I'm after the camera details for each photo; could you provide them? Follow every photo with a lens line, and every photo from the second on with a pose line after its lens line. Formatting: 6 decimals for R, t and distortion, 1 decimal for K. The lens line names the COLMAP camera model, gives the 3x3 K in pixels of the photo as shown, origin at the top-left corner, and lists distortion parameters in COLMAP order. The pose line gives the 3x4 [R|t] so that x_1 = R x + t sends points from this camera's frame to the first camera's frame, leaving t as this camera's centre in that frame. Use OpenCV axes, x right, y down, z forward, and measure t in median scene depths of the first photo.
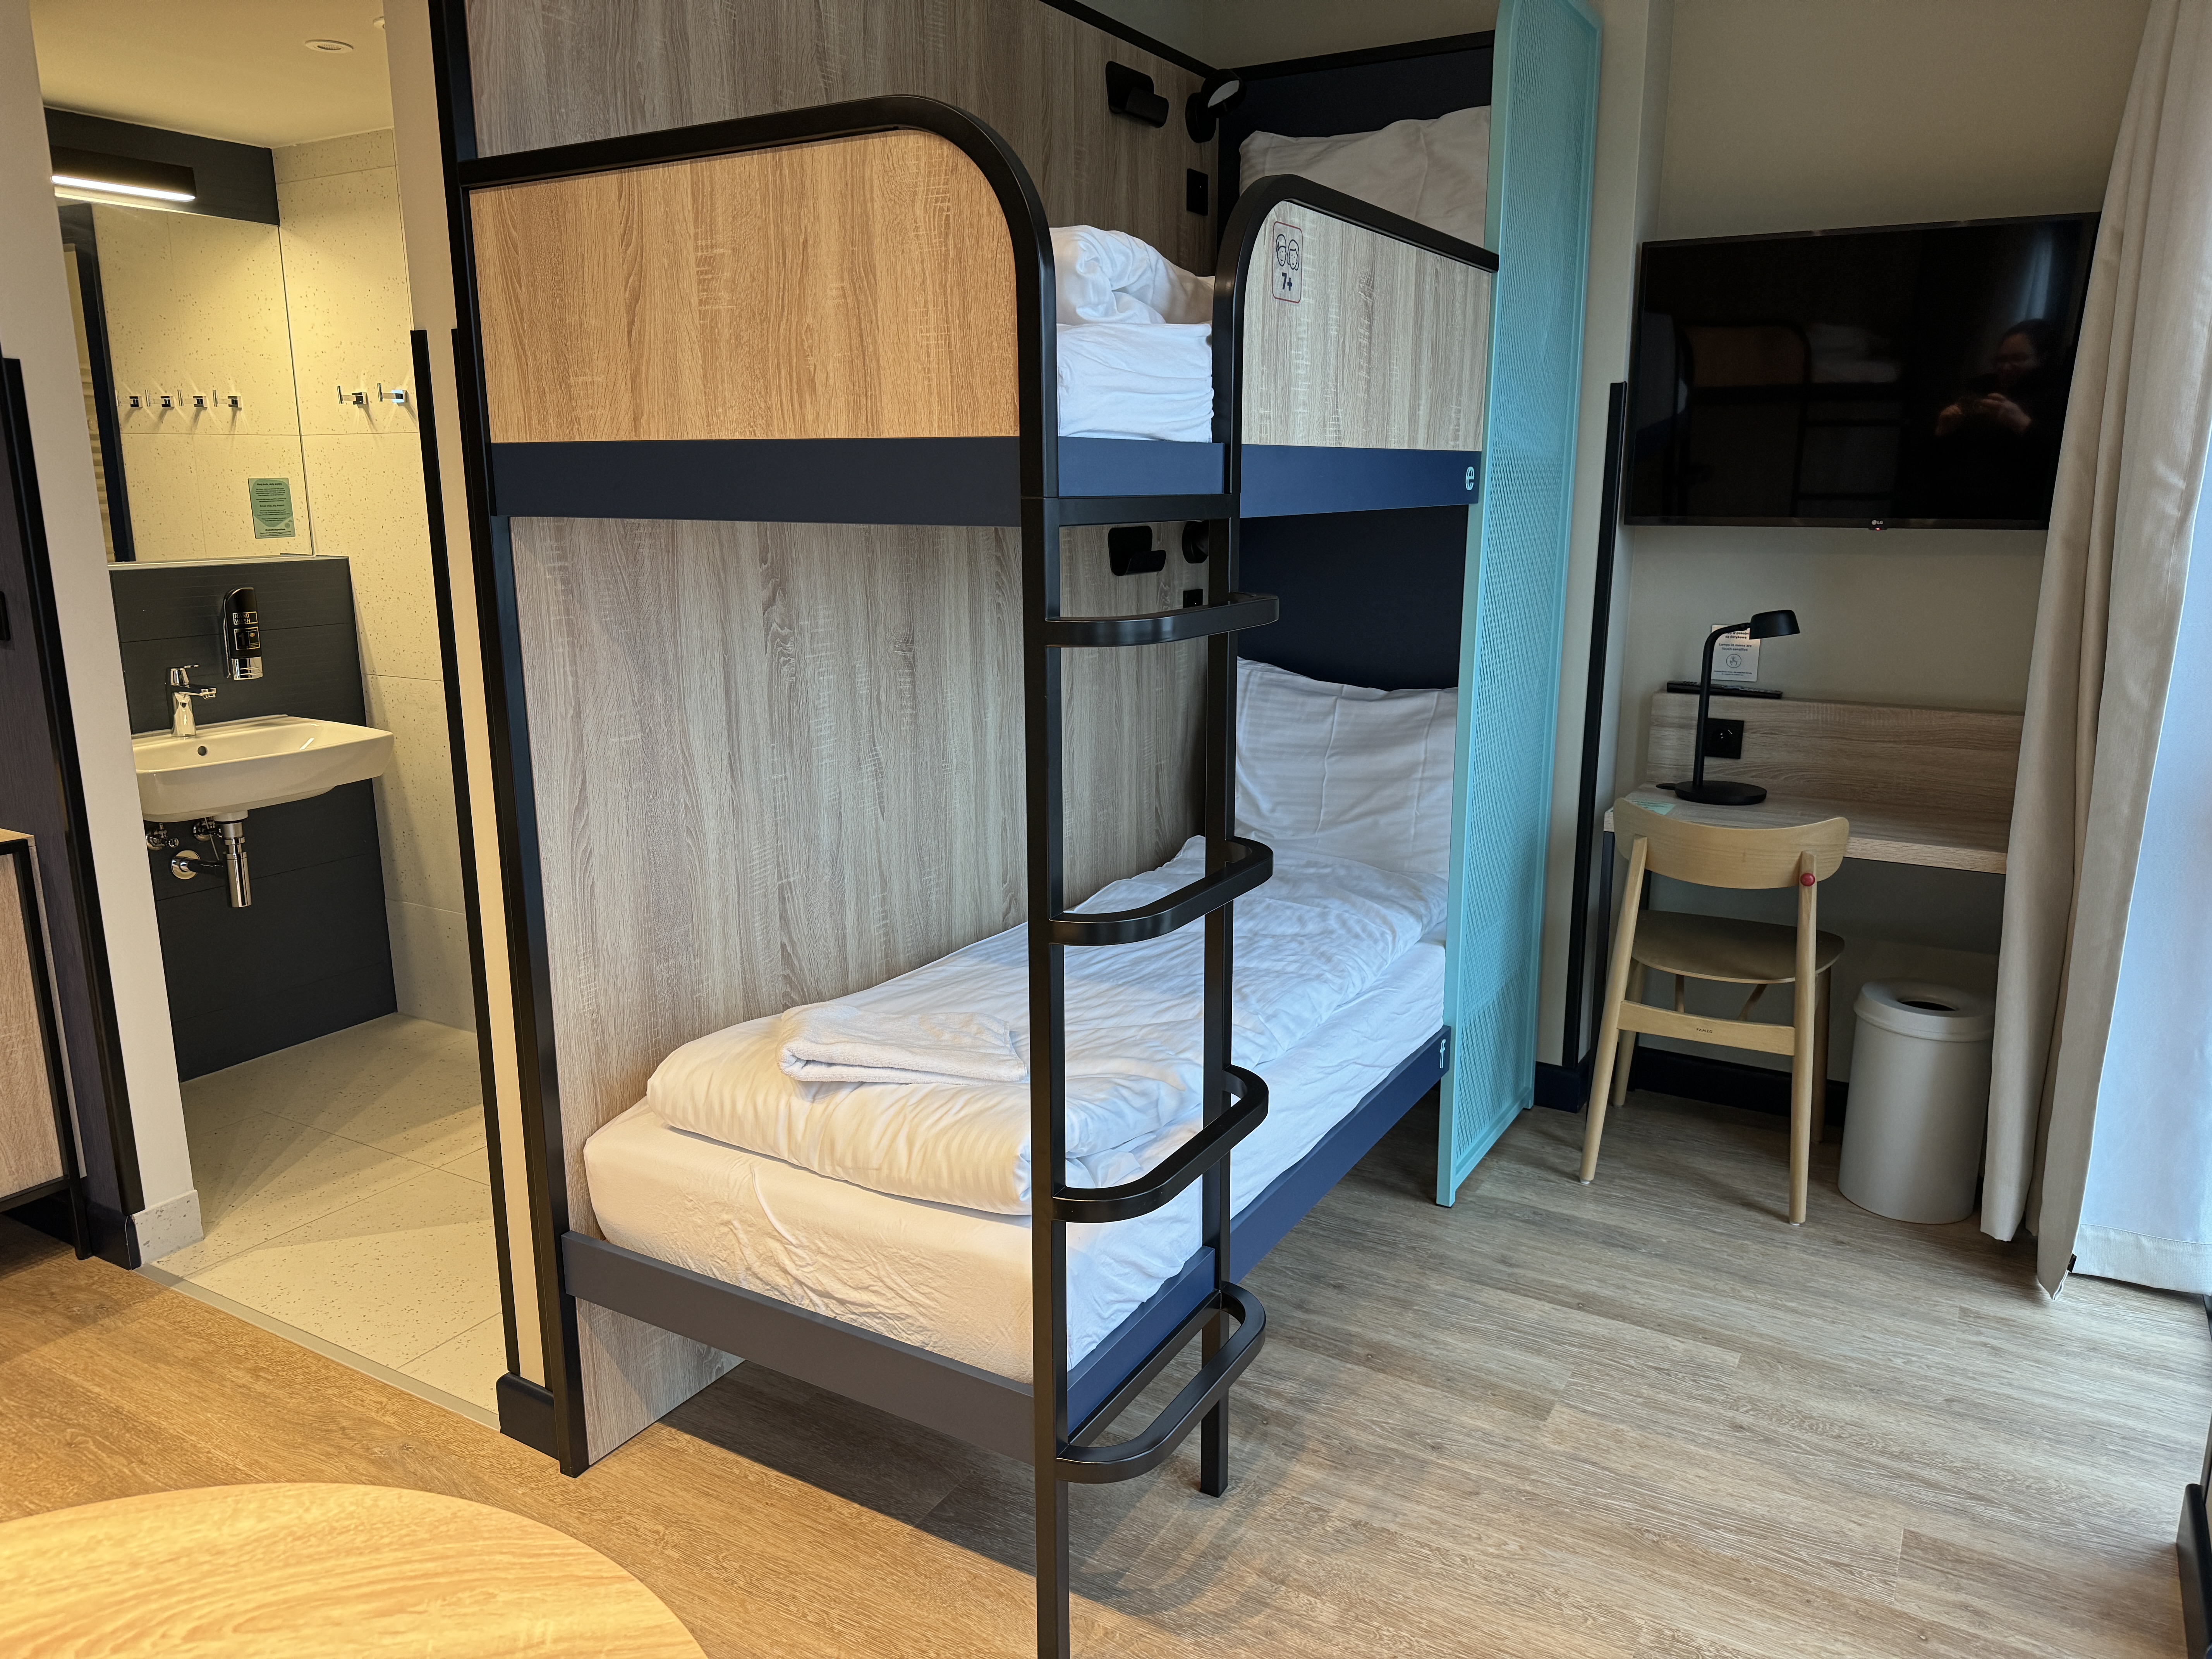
lens RADIAL K [[1563.2, 0, 1089.2], [0, 1563.2, 823.6], [0, 0, 1]] dist [0.038208, -0.051287]
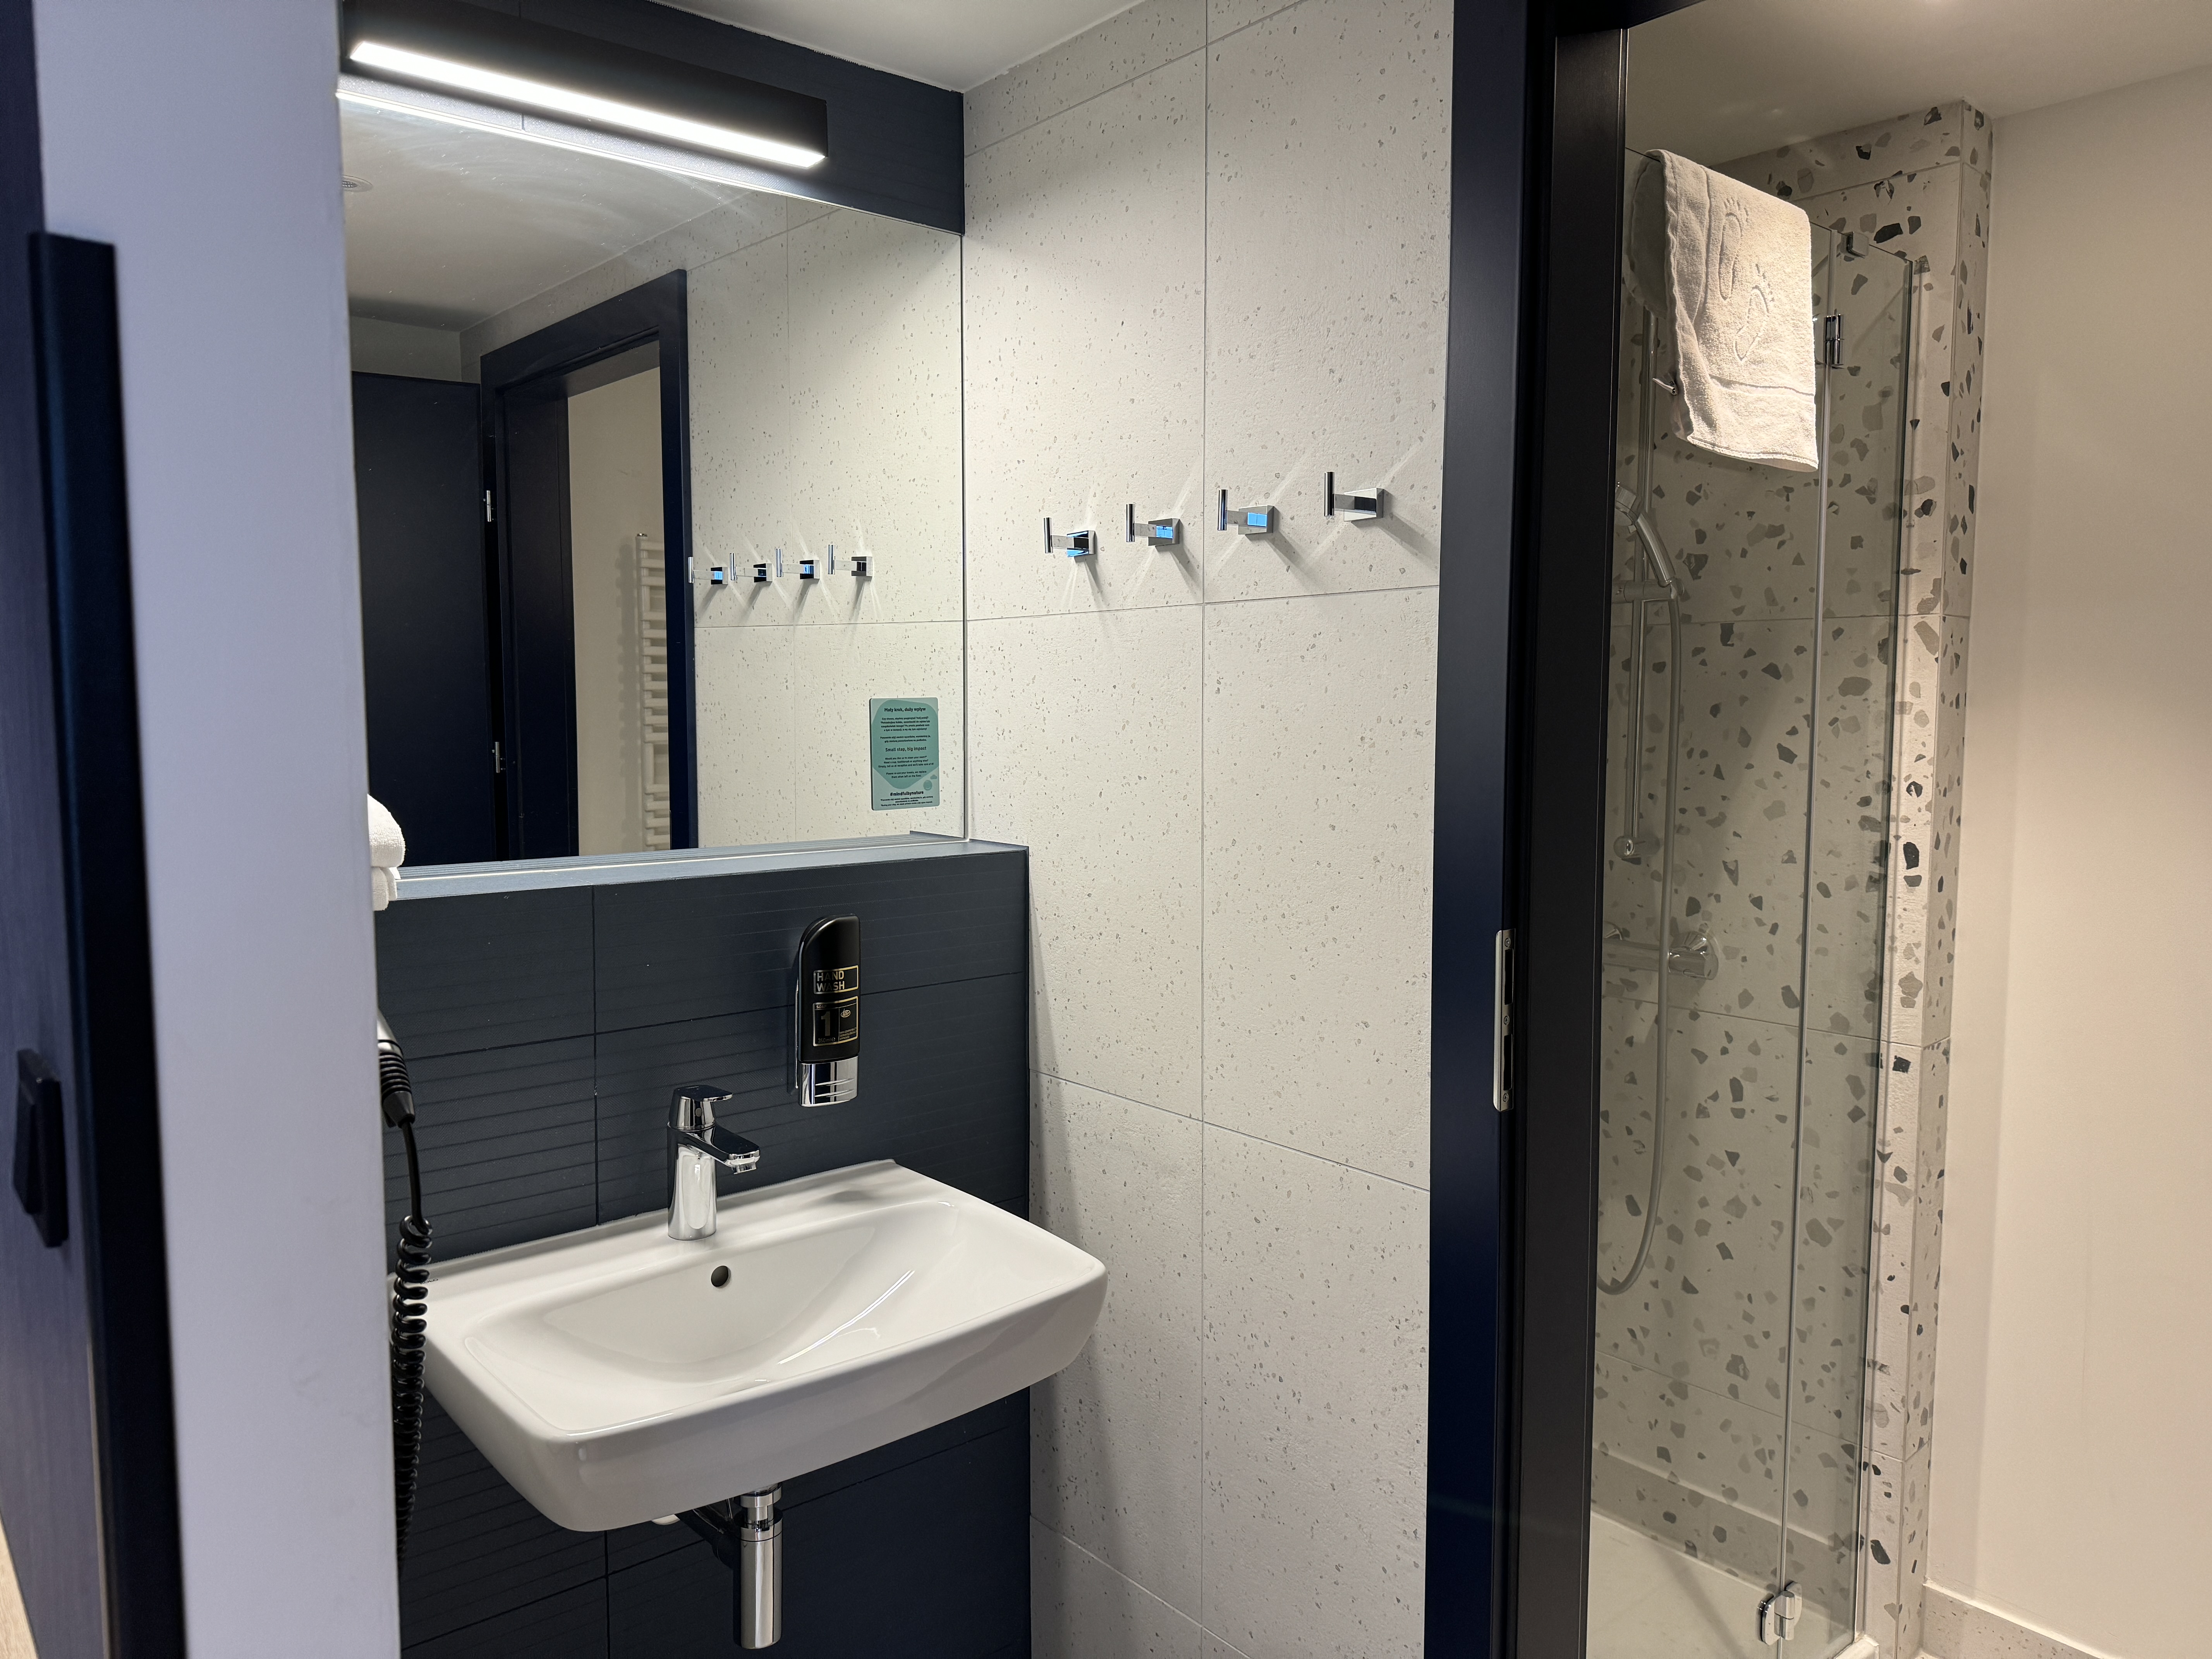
lens RADIAL K [[1563.2, 0, 1121.8], [0, 1563.2, 834.7], [0, 0, 1]] dist [0.038208, -0.051287]
pose [[0.945552, 0.030130, -0.324073, -0.281321], [-0.072616, 0.990137, -0.119818, -0.116817], [0.317267, 0.136827, 0.938414, 0.537607]]
